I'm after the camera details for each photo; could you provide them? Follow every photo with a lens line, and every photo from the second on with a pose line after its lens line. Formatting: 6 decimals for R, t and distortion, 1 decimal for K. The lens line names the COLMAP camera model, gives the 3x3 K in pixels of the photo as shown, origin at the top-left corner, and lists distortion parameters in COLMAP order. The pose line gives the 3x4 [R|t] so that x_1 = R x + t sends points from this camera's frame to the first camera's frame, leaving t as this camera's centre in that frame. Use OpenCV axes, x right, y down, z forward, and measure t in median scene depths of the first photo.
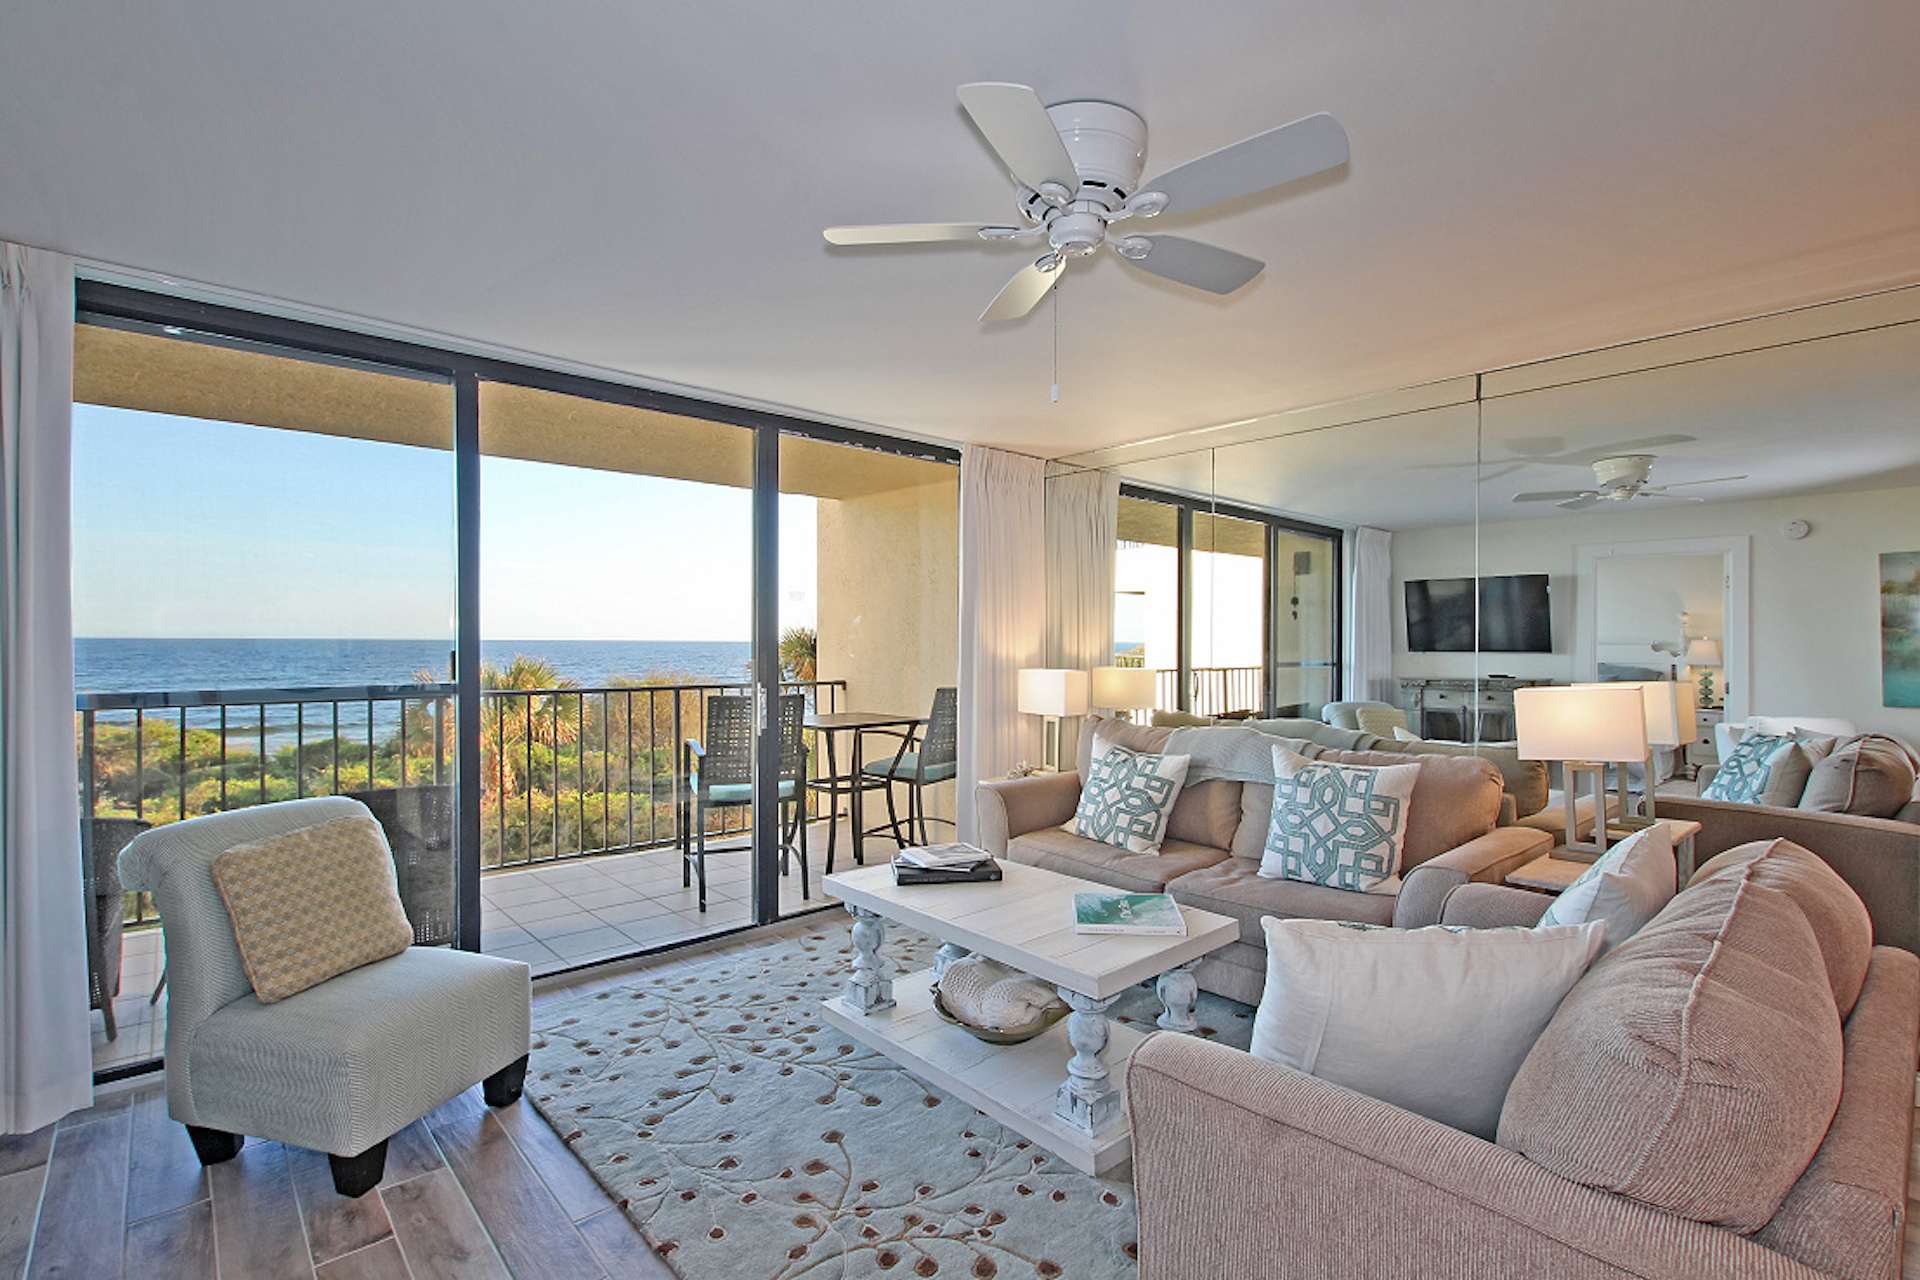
lens RADIAL K [[899.0, 0, 979.3], [0, 899.0, 644.1], [0, 0, 1]] dist [0.014876, -0.005289]
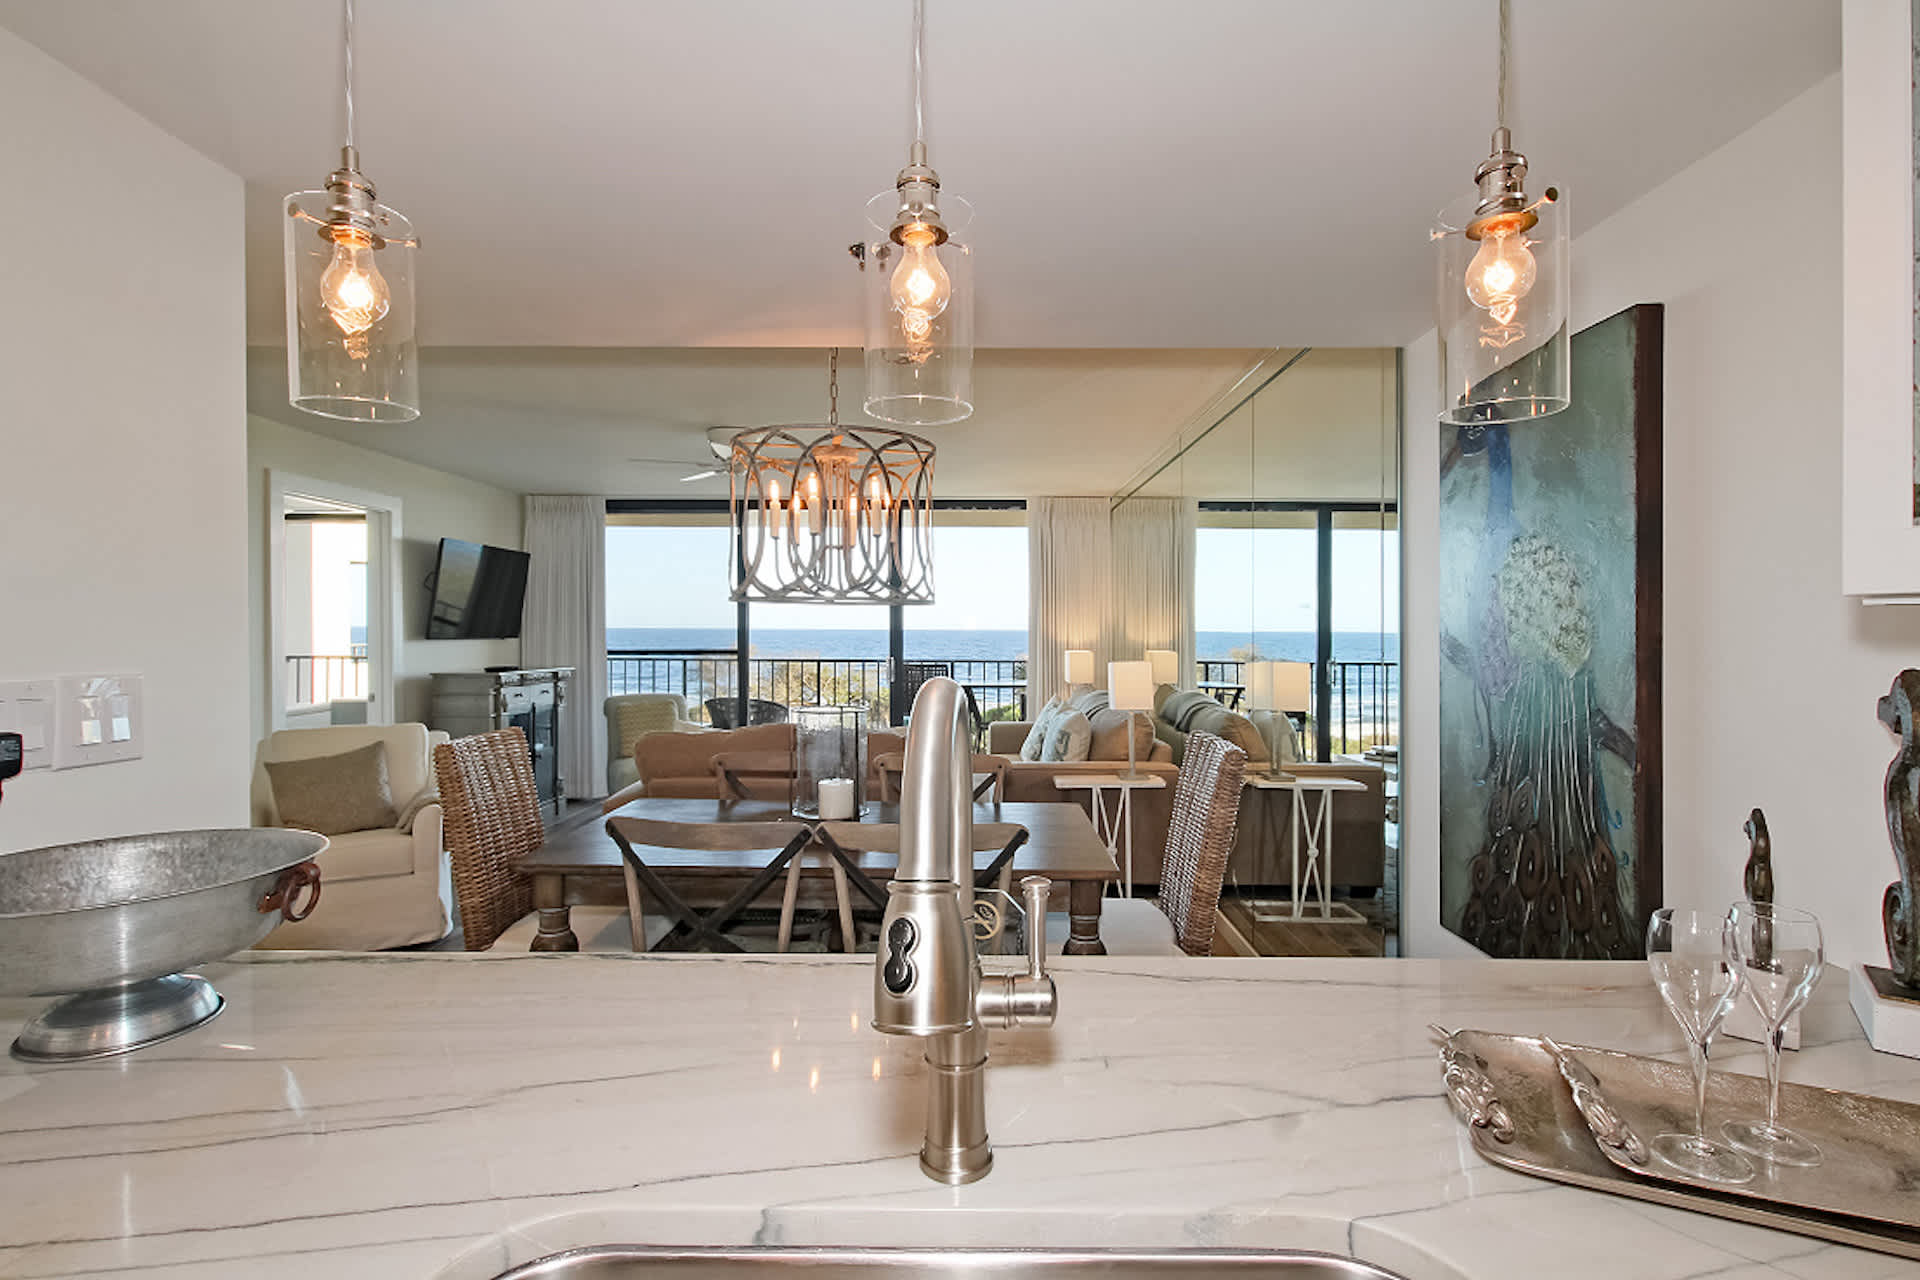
lens RADIAL K [[883.6, 0, 961.3], [0, 883.6, 650.6], [0, 0, 1]] dist [0.001003, 0.000008]
pose [[0.718829, 0.014602, -0.695034, 1.115219], [-0.003156, 0.999838, 0.017742, 0.006327], [0.695180, -0.010560, 0.718758, -0.151752]]
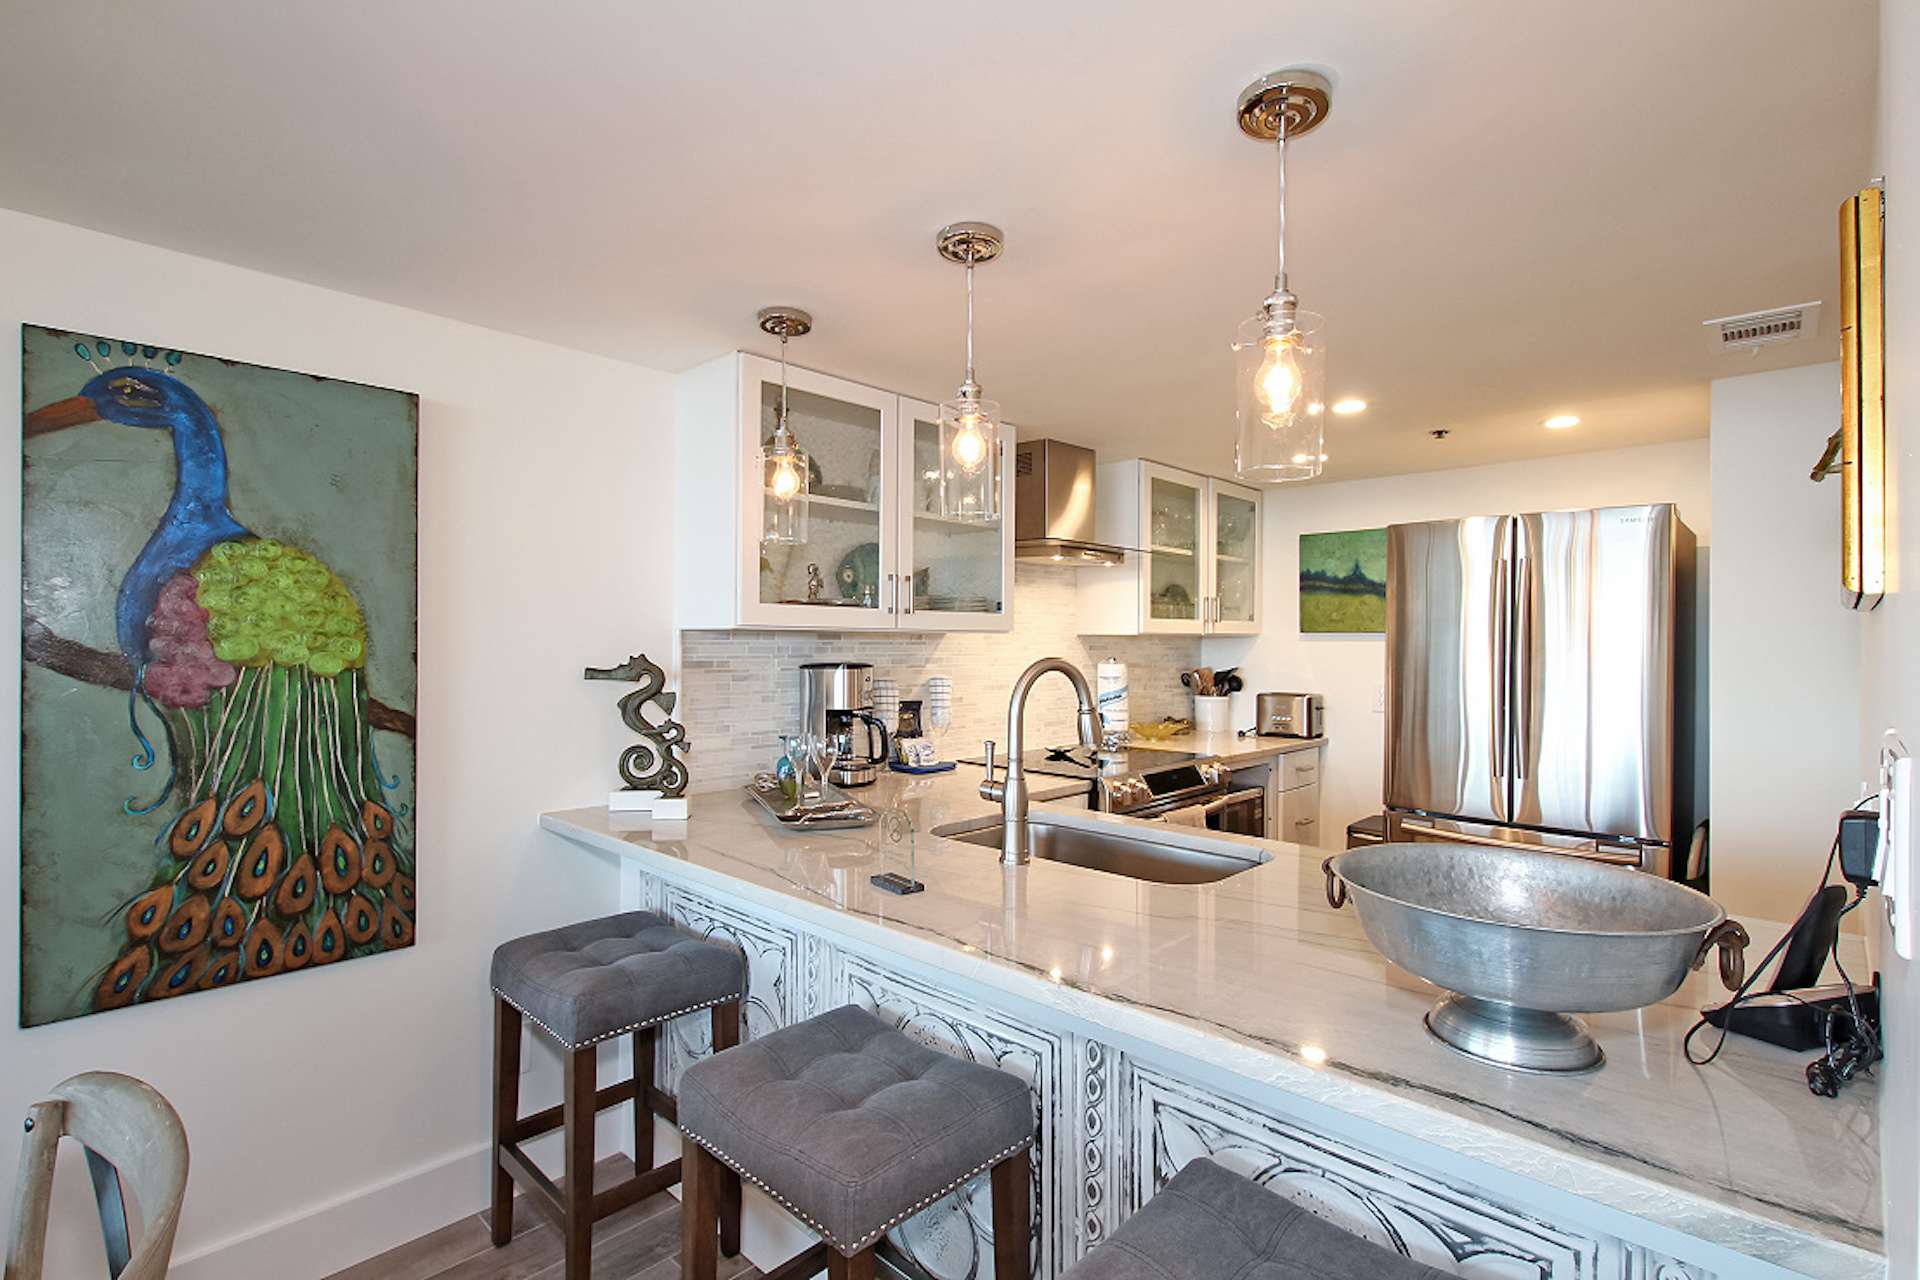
lens RADIAL K [[909.3, 0, 960.0], [0, 909.3, 640.0], [0, 0, 1]] dist [0.003178, -0.000609]
pose [[-0.051196, -0.004838, 0.998677, 0.537428], [-0.003081, 0.999984, 0.004686, 0.003175], [-0.998684, -0.002837, -0.051210, 0.029683]]
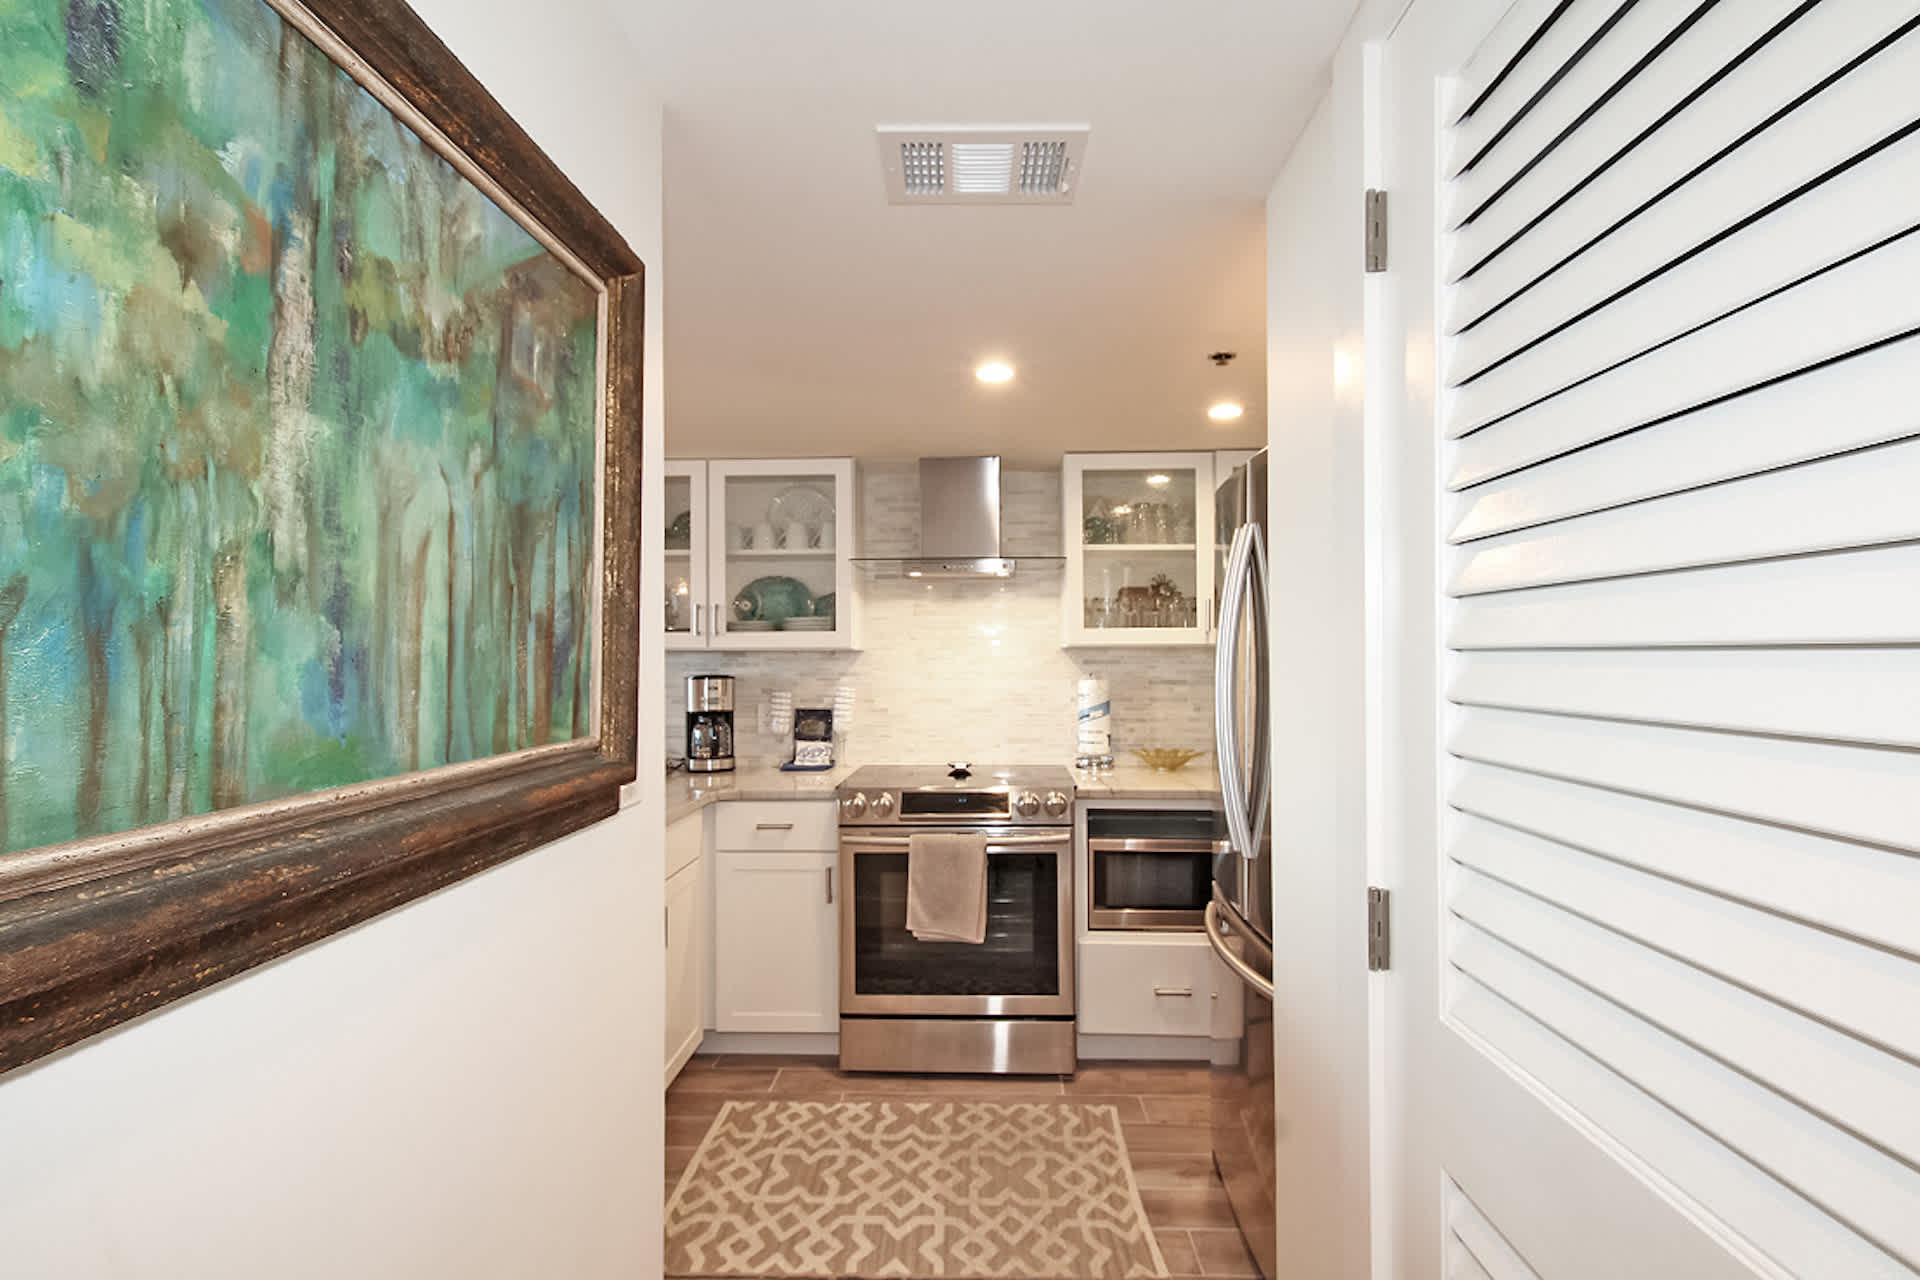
lens RADIAL K [[899.0, 0, 979.3], [0, 899.0, 644.1], [0, 0, 1]] dist [0.014876, -0.005289]
pose [[0.698017, -0.002386, 0.716077, 0.789033], [0.012427, 0.999884, -0.008782, 0.004847], [-0.715973, 0.015029, 0.697966, -0.713253]]
